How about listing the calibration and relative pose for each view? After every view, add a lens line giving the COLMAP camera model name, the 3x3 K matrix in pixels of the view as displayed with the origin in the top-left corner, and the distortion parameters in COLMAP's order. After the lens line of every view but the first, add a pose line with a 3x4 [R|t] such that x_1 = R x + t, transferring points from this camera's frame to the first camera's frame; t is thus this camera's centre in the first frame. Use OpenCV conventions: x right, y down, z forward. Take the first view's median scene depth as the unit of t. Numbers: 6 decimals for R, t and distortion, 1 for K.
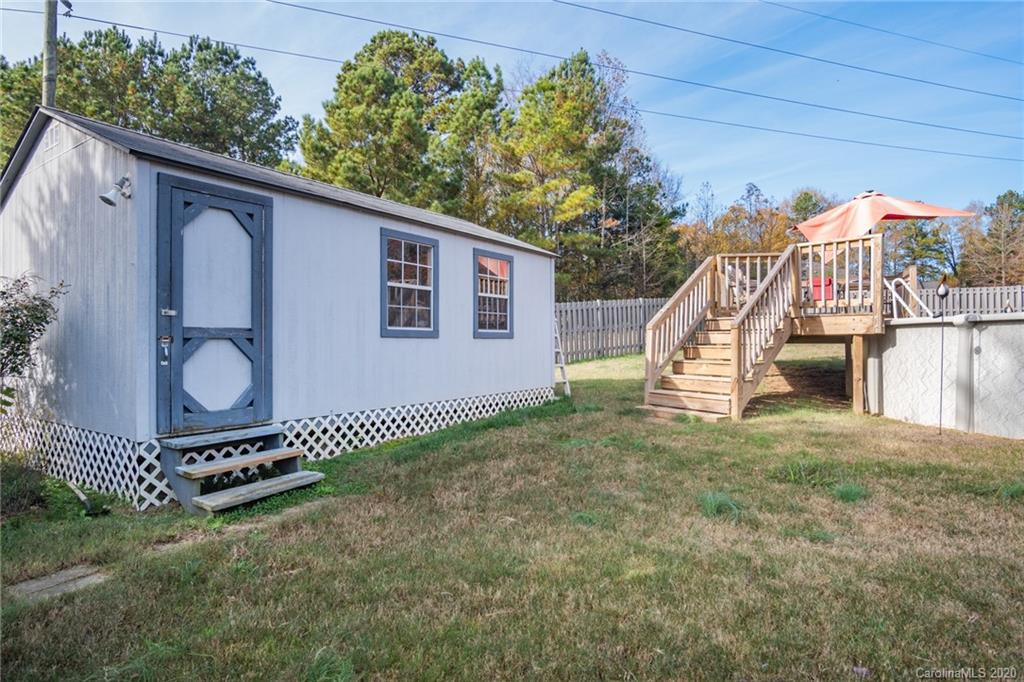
lens RADIAL K [[566.8, 0, 512.0], [0, 566.8, 341.0], [0, 0, 1]] dist [-0.019025, 0.000366]
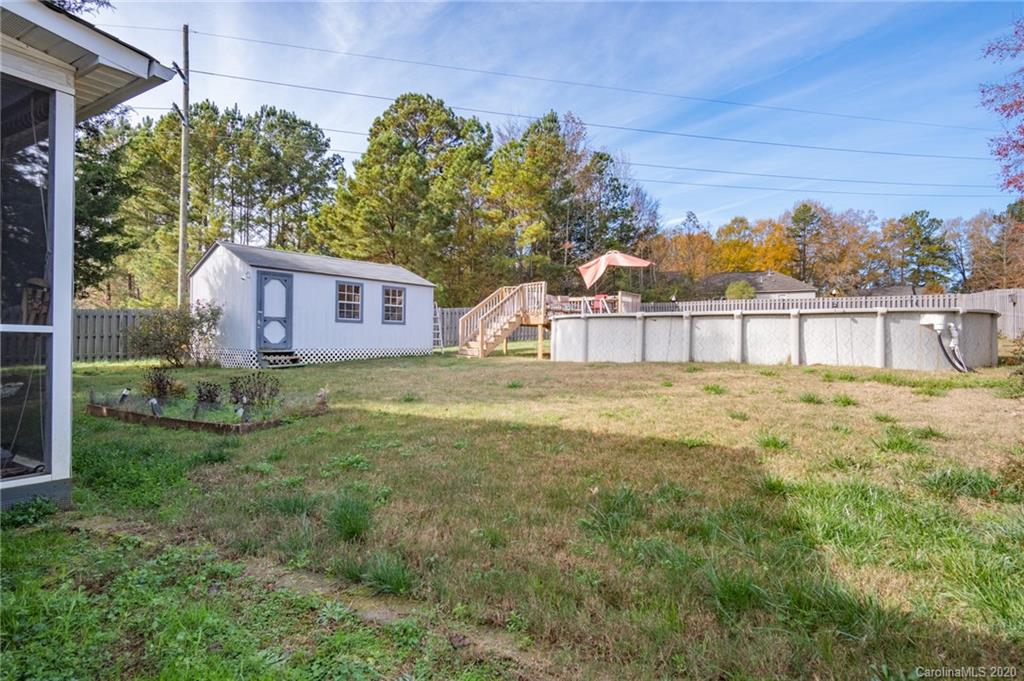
lens RADIAL K [[526.9, 0, 512.0], [0, 526.9, 340.5], [0, 0, 1]] dist [-0.000340, -0.000099]
pose [[0.997590, 0.016991, -0.067270, 0.142628], [-0.016576, 0.999840, 0.006720, 0.009315], [0.067373, -0.005588, 0.997712, -0.263270]]
